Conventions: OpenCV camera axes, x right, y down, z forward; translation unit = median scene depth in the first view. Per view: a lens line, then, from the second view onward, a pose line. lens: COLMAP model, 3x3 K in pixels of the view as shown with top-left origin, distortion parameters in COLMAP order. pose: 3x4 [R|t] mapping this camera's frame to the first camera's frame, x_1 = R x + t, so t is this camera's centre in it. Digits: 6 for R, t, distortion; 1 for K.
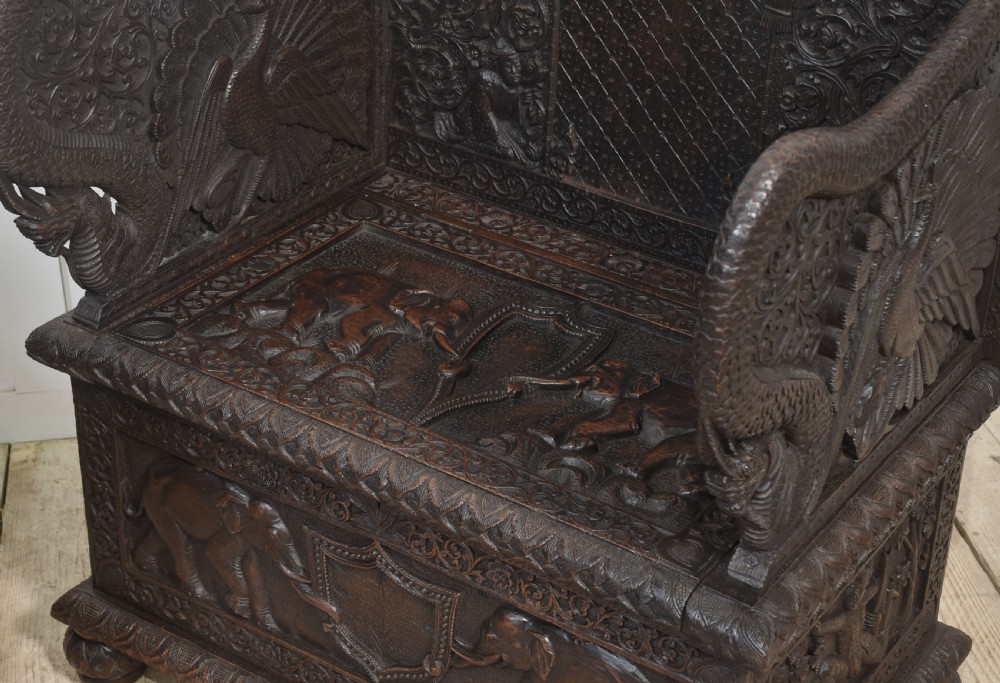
lens RADIAL K [[1833.5, 0, 500.0], [0, 1833.5, 341.5], [0, 0, 1]] dist [0.279888, 0.233934]
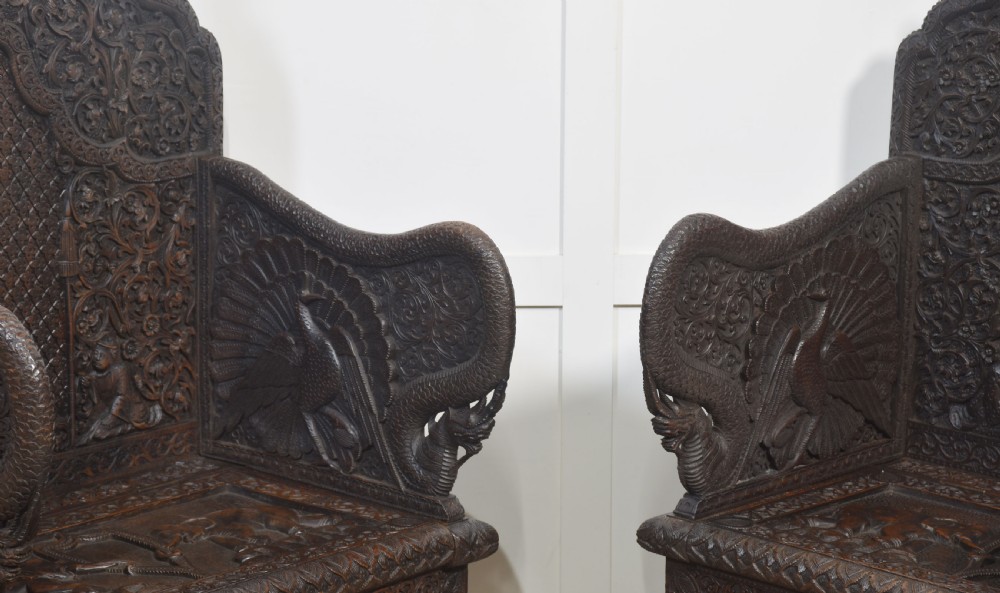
lens RADIAL K [[2561.9, 0, 503.3], [0, 2561.9, 310.1], [0, 0, 1]] dist [0.579851, 0.874727]
pose [[0.988851, 0.024902, -0.146810, -0.082455], [-0.072171, 0.942527, -0.326242, 0.431587], [0.130249, 0.333200, 0.933816, -0.715553]]
